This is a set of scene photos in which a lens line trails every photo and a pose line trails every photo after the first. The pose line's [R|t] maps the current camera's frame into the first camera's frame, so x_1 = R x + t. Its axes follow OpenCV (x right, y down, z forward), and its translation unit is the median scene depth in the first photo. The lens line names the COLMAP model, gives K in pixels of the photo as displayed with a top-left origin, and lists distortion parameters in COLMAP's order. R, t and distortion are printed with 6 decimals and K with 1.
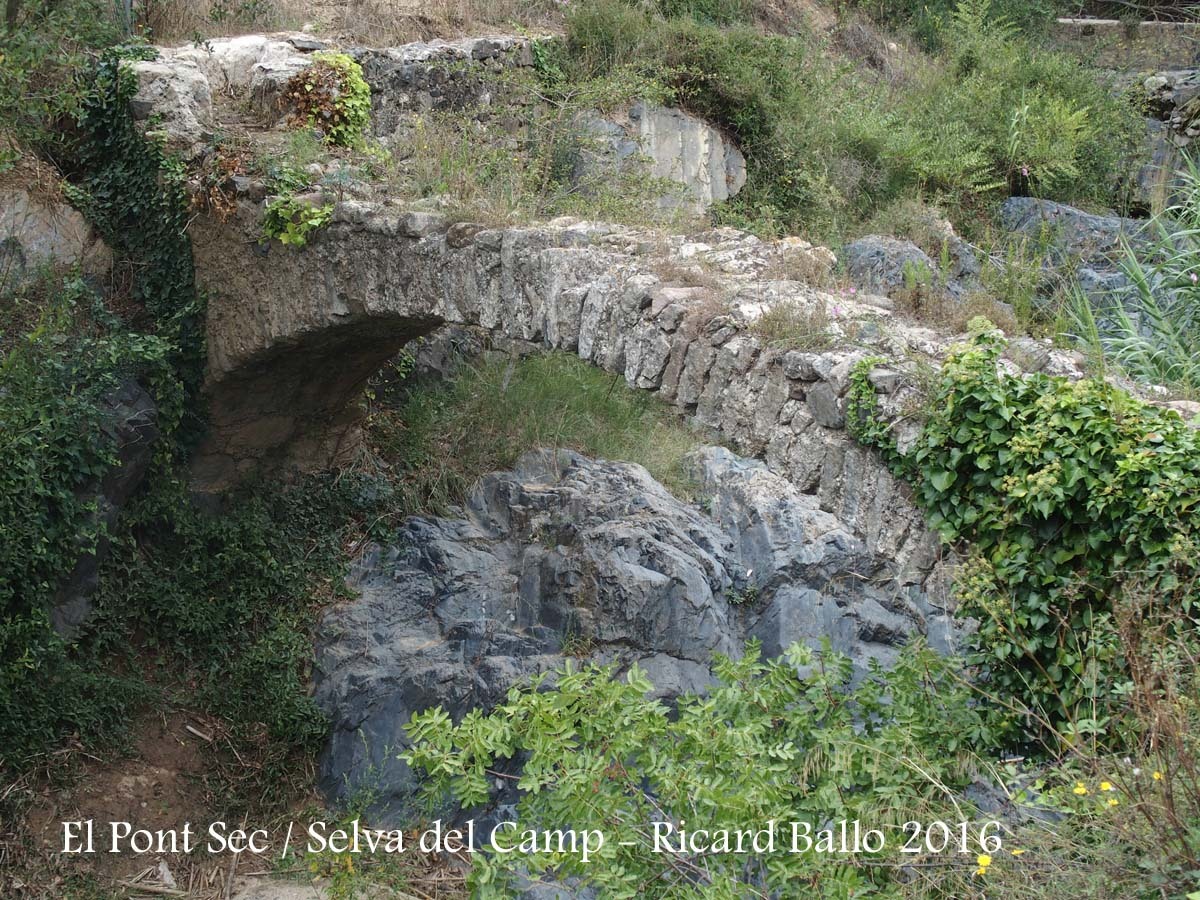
lens RADIAL K [[2200.8, 0, 607.8], [0, 2200.8, 449.6], [0, 0, 1]] dist [0.008894, 0.000000]
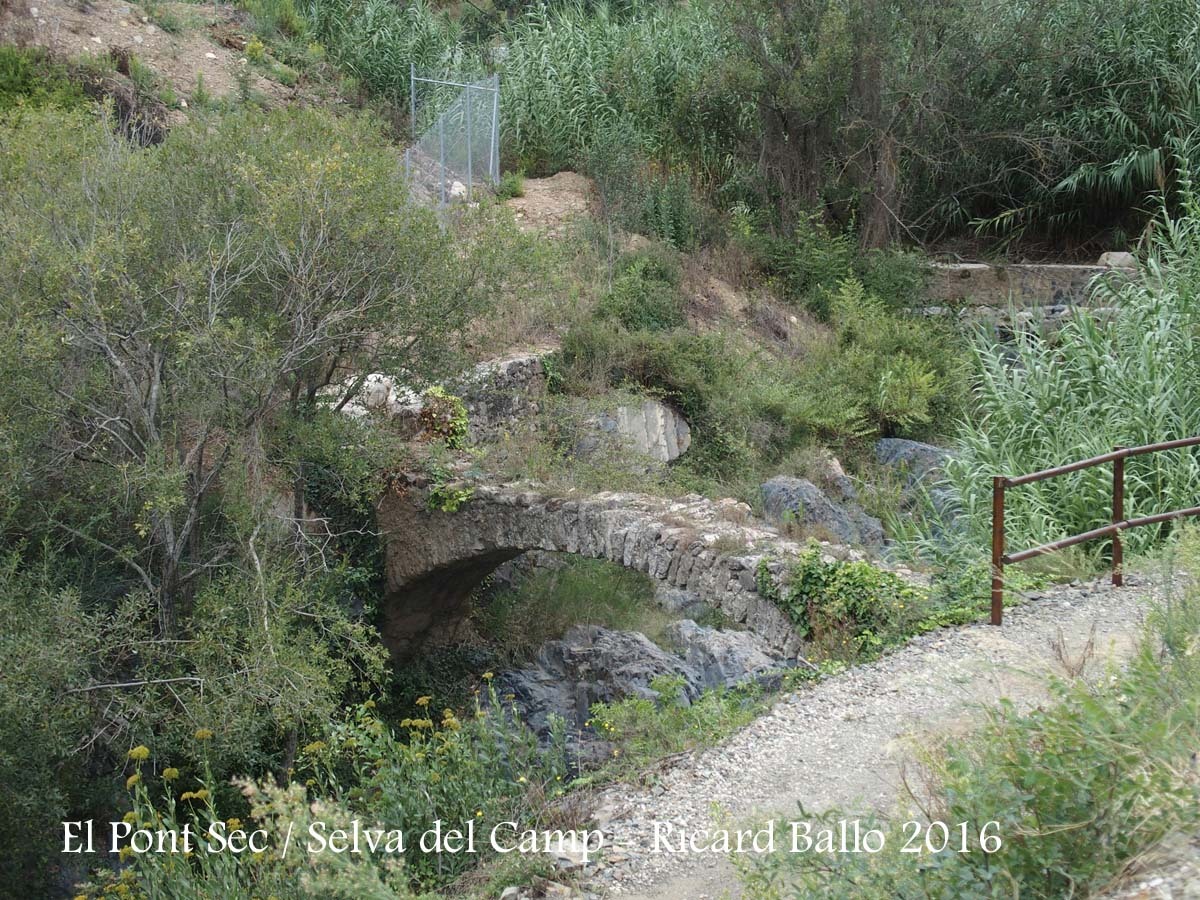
lens RADIAL K [[2711.7, 0, 608.3], [0, 2711.7, 460.7], [0, 0, 1]] dist [0.080736, 0.000000]
pose [[0.997946, -0.048160, 0.042231, -0.094984], [0.051603, 0.995075, -0.084634, 0.053333], [-0.037947, 0.086640, 0.995517, -1.089026]]
